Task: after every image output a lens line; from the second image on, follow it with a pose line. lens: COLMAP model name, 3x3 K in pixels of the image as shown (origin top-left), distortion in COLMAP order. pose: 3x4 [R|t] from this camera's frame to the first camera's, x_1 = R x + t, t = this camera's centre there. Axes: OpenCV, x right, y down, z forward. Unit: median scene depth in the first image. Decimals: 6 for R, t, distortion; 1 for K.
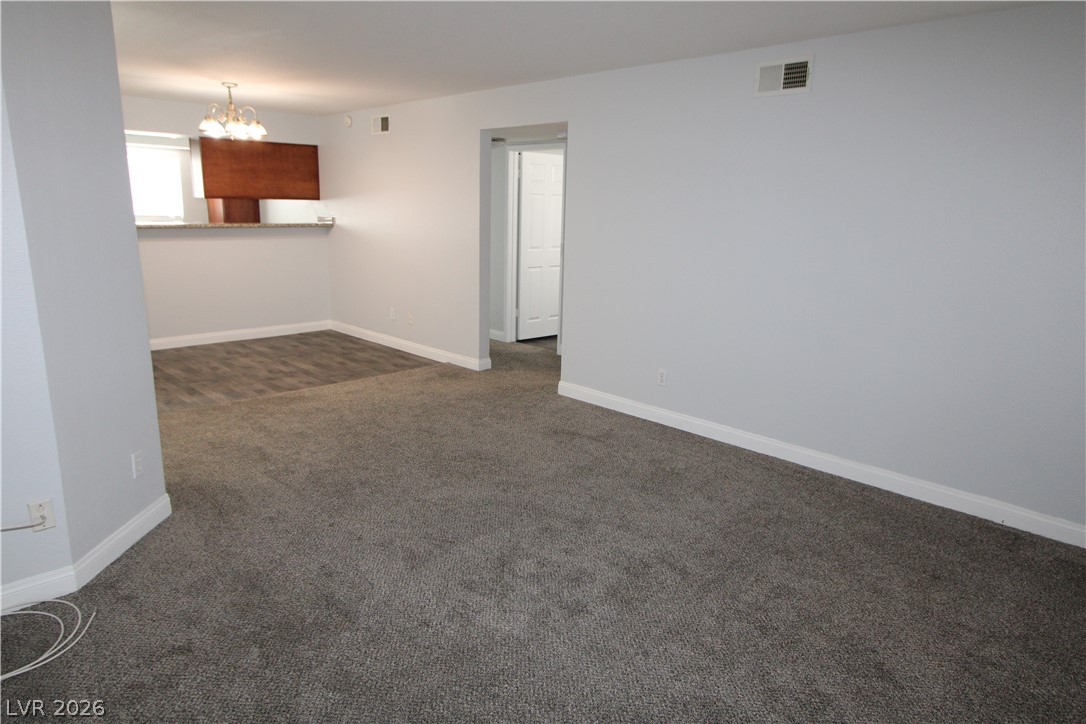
lens RADIAL K [[674.3, 0, 536.1], [0, 674.3, 362.5], [0, 0, 1]] dist [-0.014046, 0.003388]
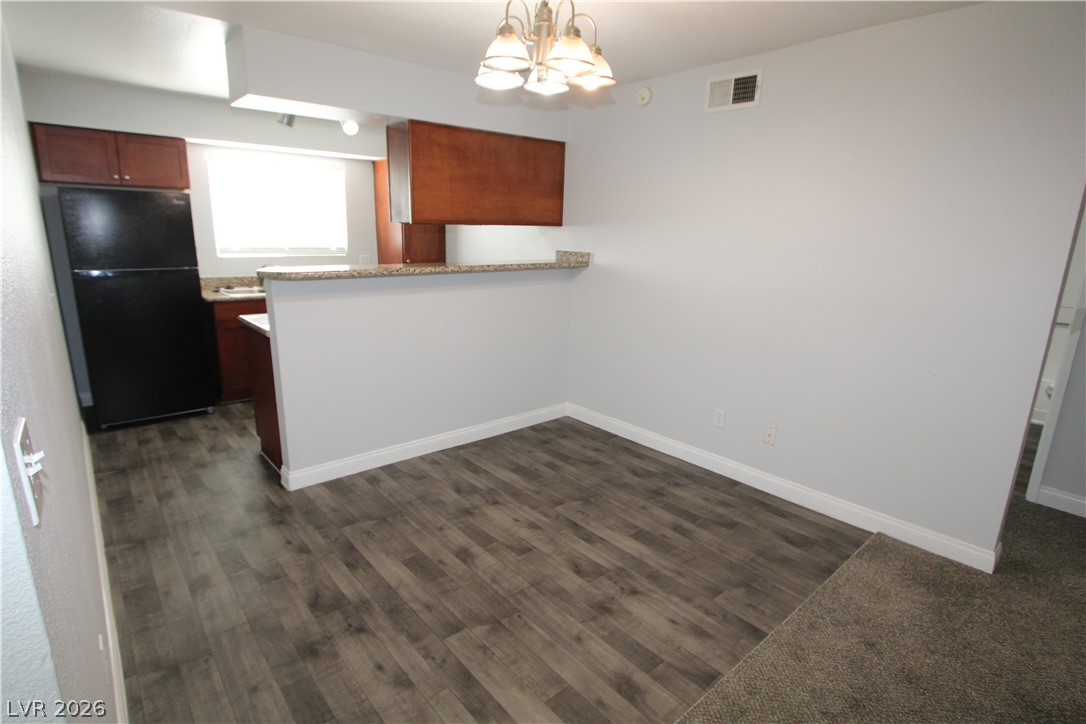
lens RADIAL K [[545.1, 0, 536.3], [0, 545.1, 365.9], [0, 0, 1]] dist [-0.021058, 0.003134]
pose [[0.997586, 0.013577, -0.068108, -0.389158], [-0.012447, 0.999778, 0.016981, -0.141042], [0.068323, -0.016092, 0.997533, 0.579077]]
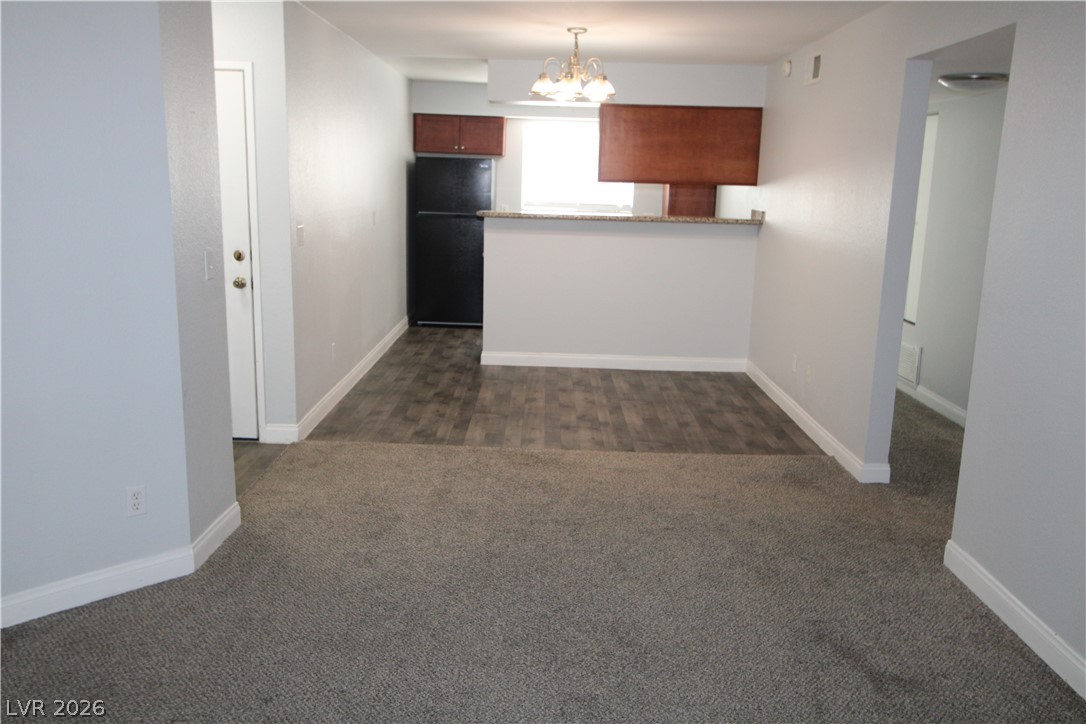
lens RADIAL K [[892.6, 0, 543.8], [0, 892.6, 363.4], [0, 0, 1]] dist [-0.012192, -0.008333]
pose [[0.711361, 0.138384, -0.689069, 0.226154], [-0.170123, 0.985172, 0.022223, -0.056756], [0.681927, 0.101418, 0.724355, 0.260457]]
